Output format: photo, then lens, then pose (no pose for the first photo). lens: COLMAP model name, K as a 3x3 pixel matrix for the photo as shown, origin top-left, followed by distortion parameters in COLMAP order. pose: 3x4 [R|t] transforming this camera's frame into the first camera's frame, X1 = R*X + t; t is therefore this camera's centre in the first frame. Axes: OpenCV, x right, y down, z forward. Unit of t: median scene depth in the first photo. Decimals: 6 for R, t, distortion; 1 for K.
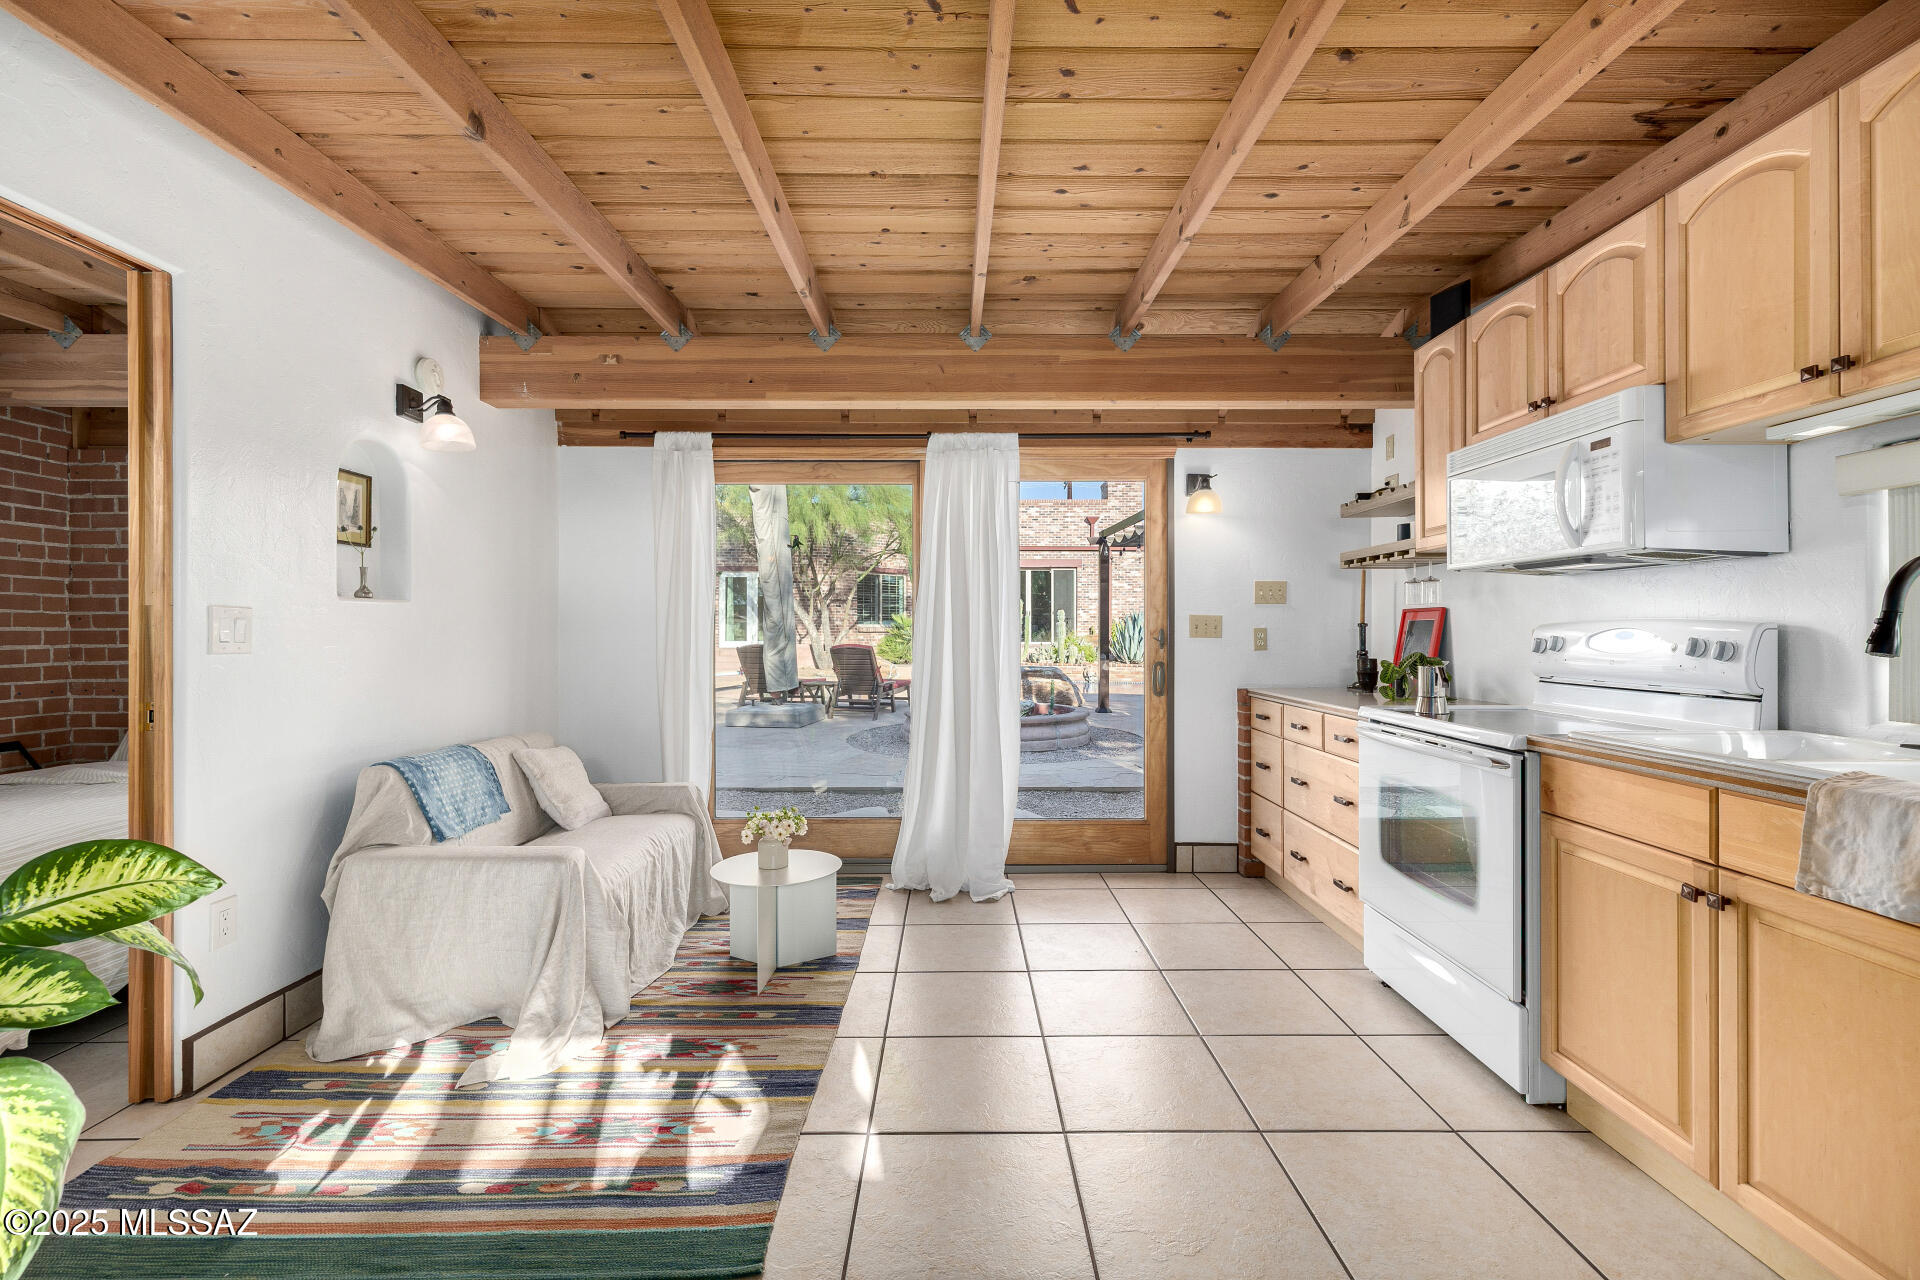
lens RADIAL K [[816.6, 0, 970.5], [0, 816.6, 632.0], [0, 0, 1]] dist [0.004928, -0.000824]
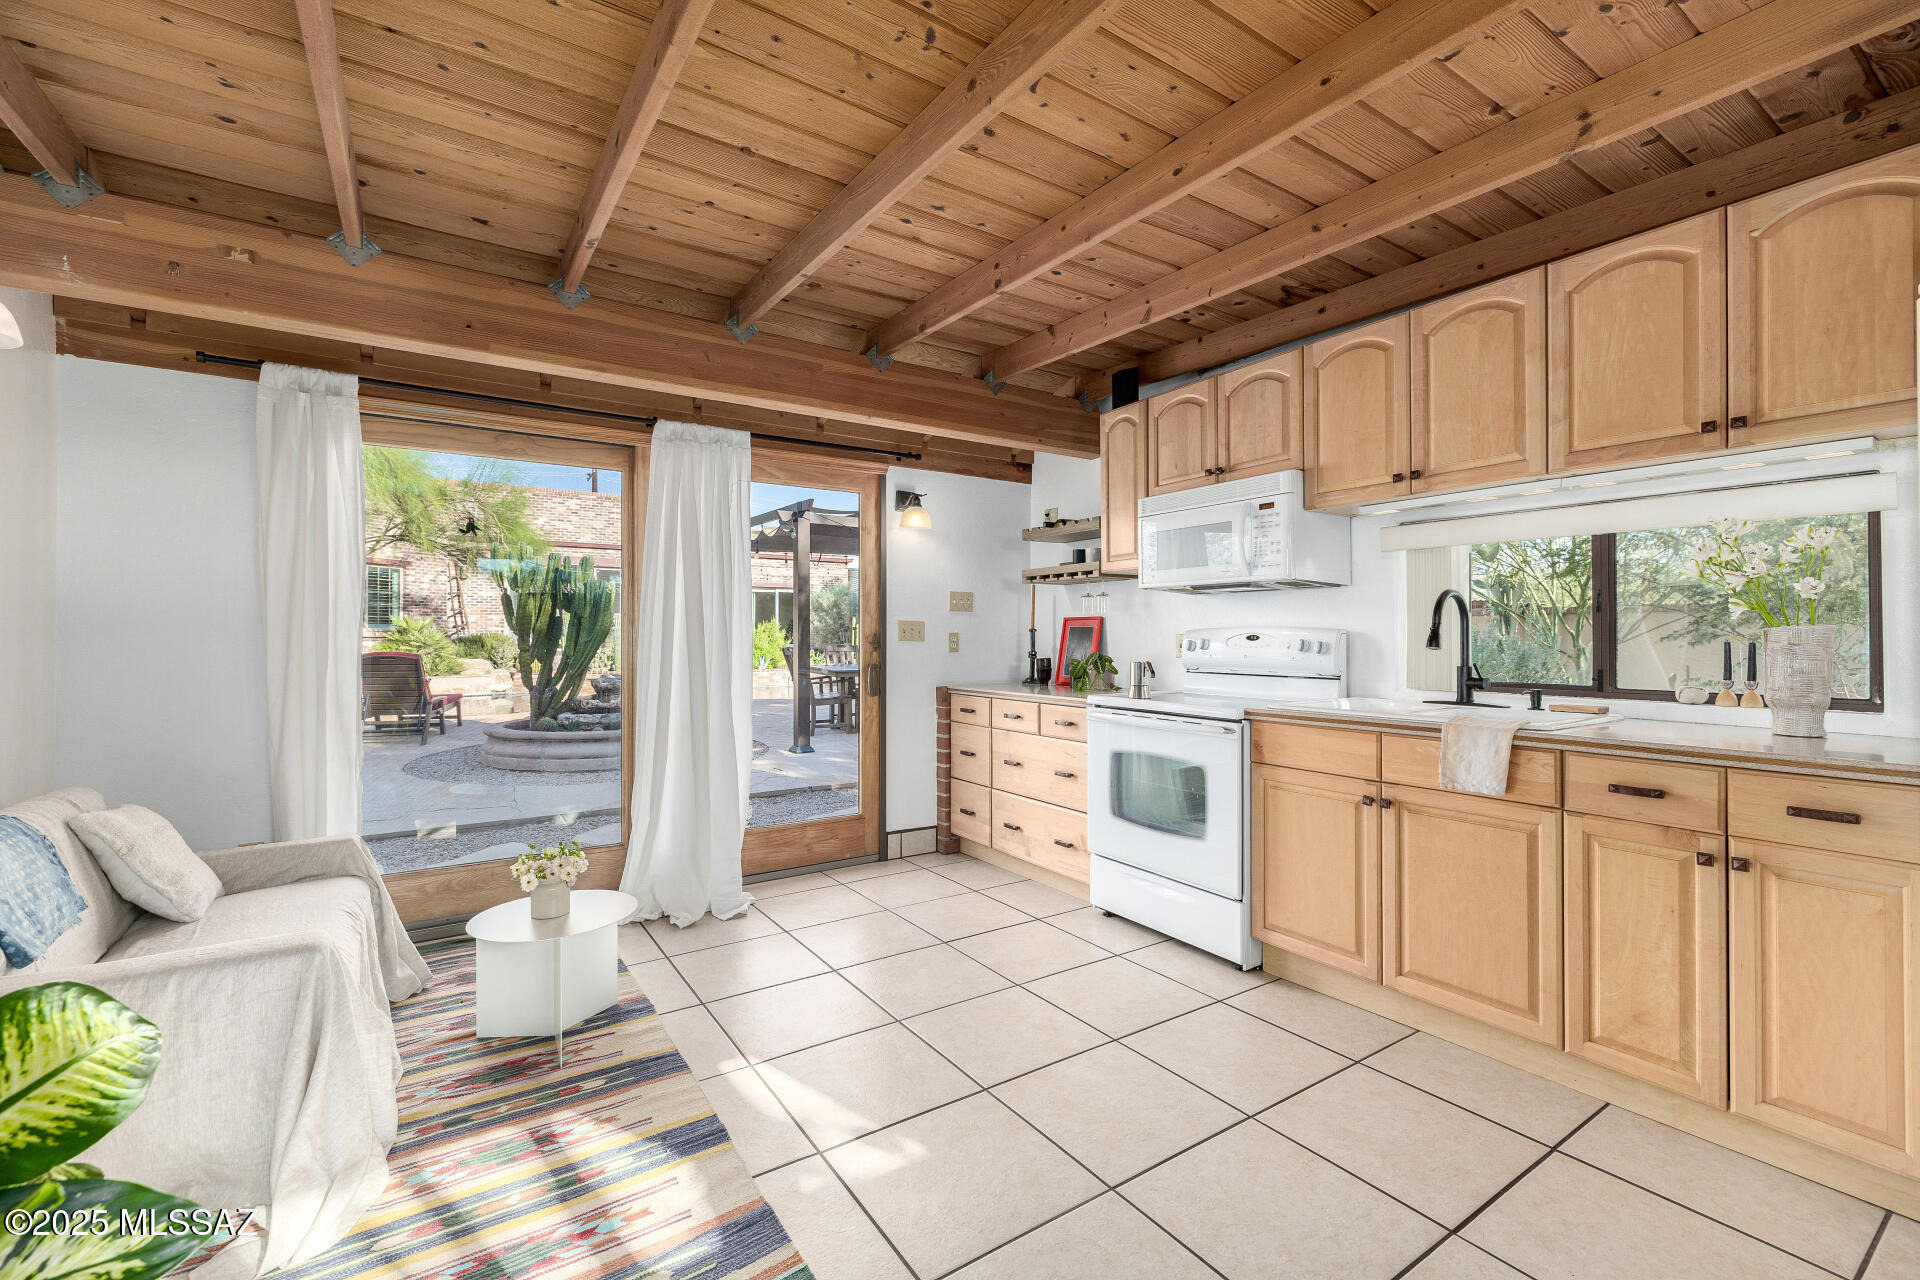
lens RADIAL K [[816.6, 0, 961.2], [0, 816.6, 632.0], [0, 0, 1]] dist [0.004928, -0.000824]
pose [[0.835675, 0.002968, 0.549217, -0.349792], [0.000686, 0.999979, -0.006448, 0.002297], [-0.549224, 0.005765, 0.835655, 0.063855]]
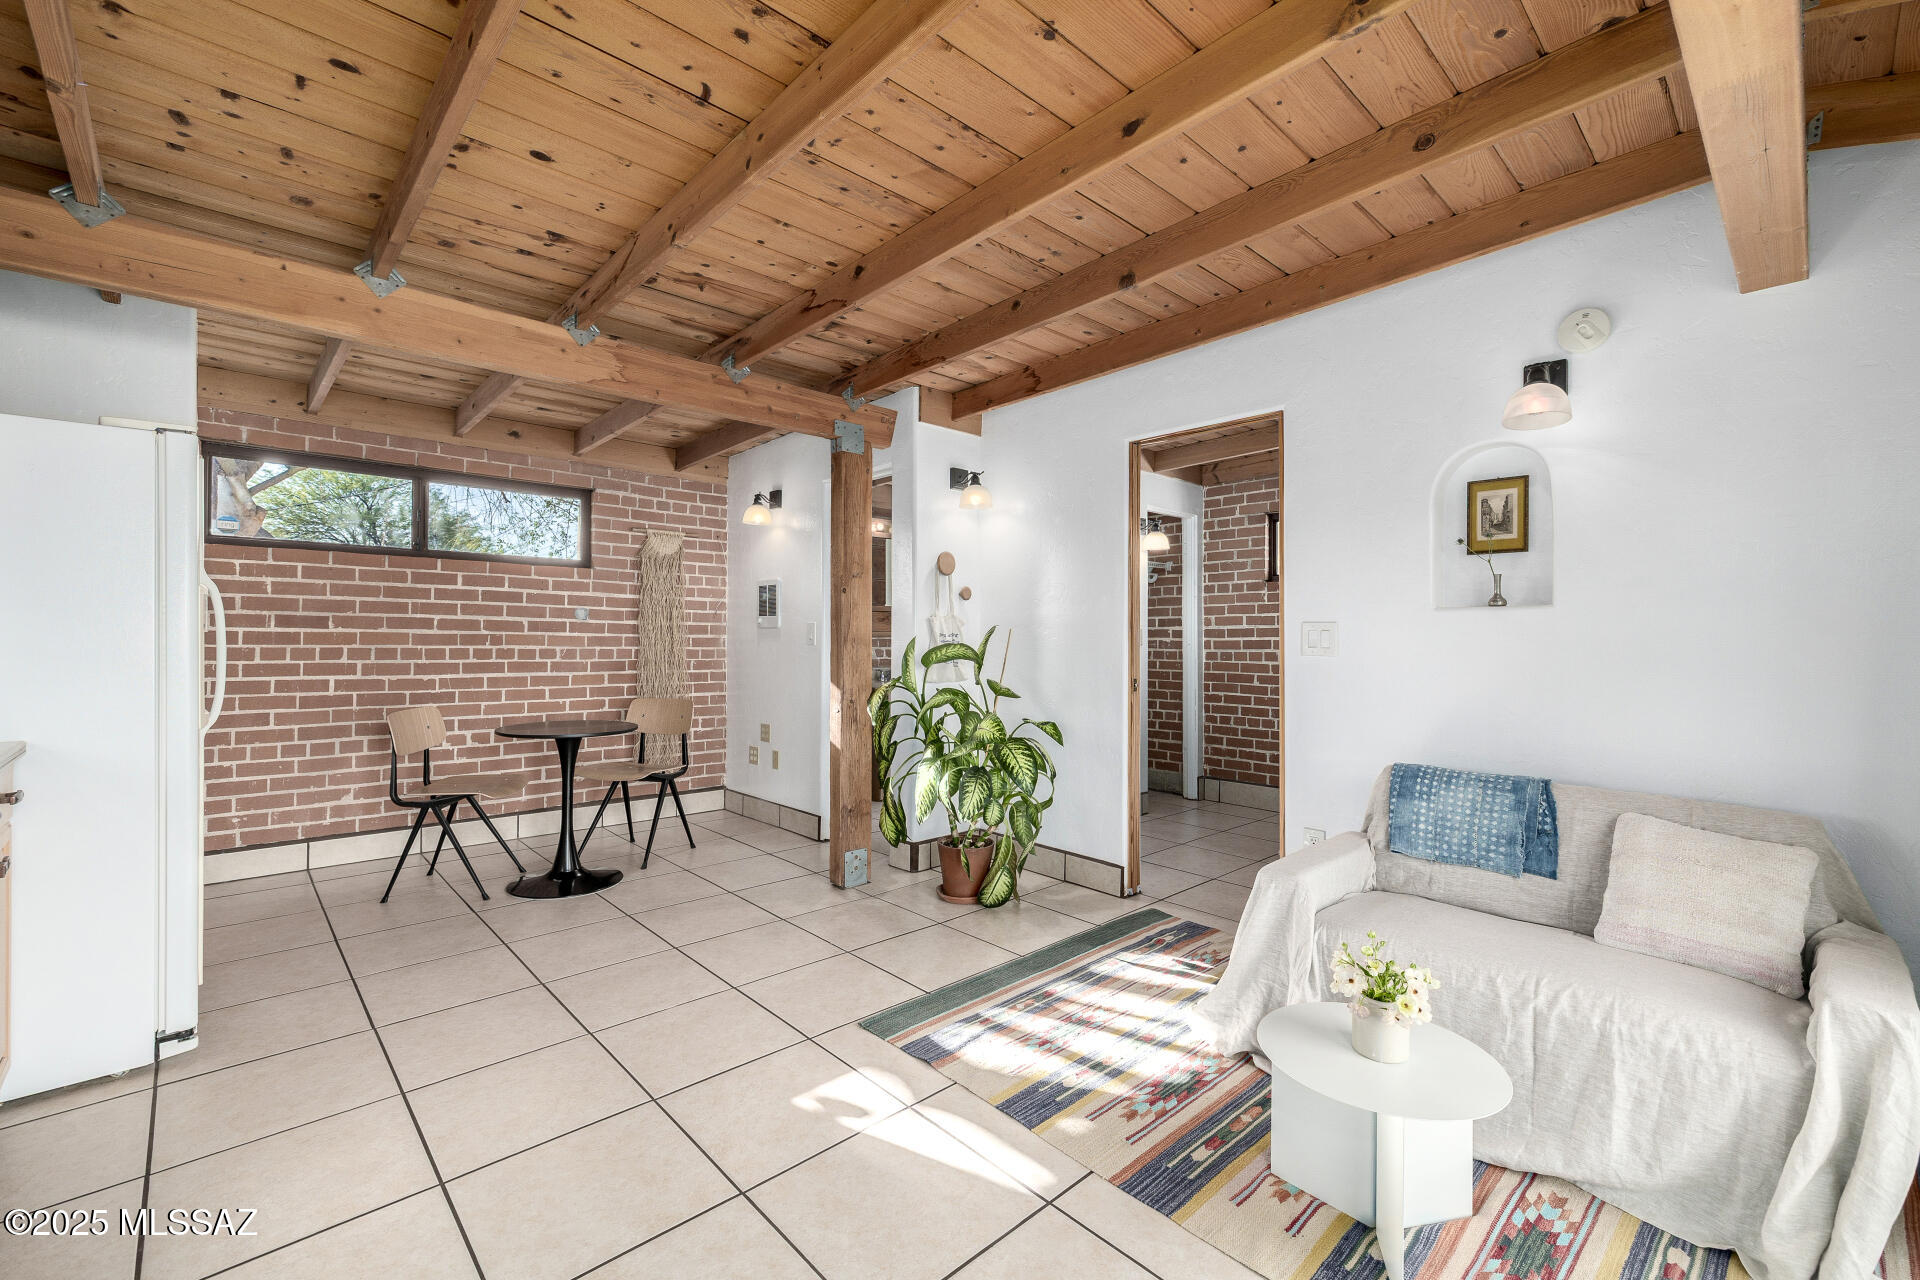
lens RADIAL K [[816.6, 0, 956.7], [0, 816.6, 640.7], [0, 0, 1]] dist [0.004928, -0.000824]
pose [[-0.751392, -0.003588, -0.659846, 0.359763], [-0.011160, 0.999911, 0.007271, -0.000409], [0.659762, 0.012827, -0.751365, 1.225978]]
